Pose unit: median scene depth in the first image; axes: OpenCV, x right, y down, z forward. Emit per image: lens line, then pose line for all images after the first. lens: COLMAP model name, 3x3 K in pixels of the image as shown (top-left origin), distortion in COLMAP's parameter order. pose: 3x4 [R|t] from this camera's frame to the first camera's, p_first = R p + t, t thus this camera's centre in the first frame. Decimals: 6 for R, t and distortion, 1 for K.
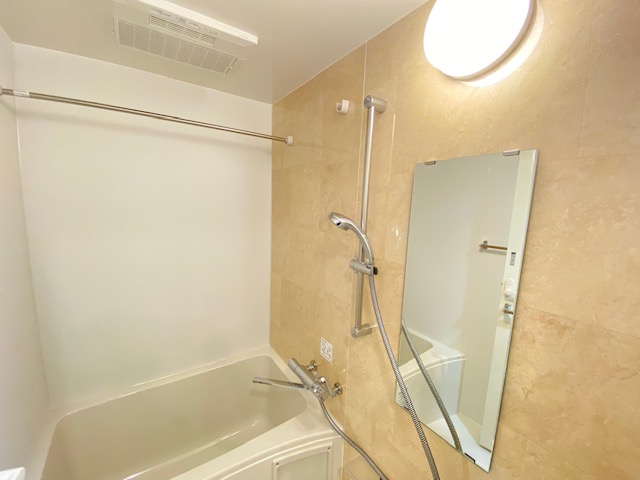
lens RADIAL K [[260.6, 0, 318.7], [0, 260.6, 241.6], [0, 0, 1]] dist [0.026356, -0.022620]
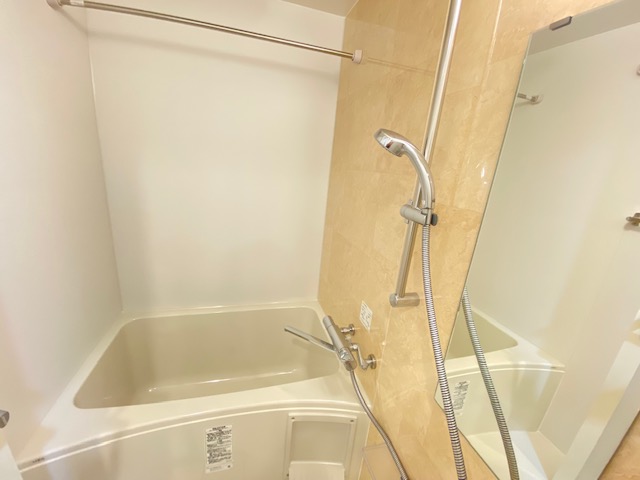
lens RADIAL K [[260.6, 0, 318.7], [0, 260.6, 241.6], [0, 0, 1]] dist [0.026356, -0.022620]
pose [[0.946314, 0.137702, -0.292451, 0.113809], [-0.099717, 0.984959, 0.141111, 0.083702], [0.307484, -0.104373, 0.945812, 0.204048]]
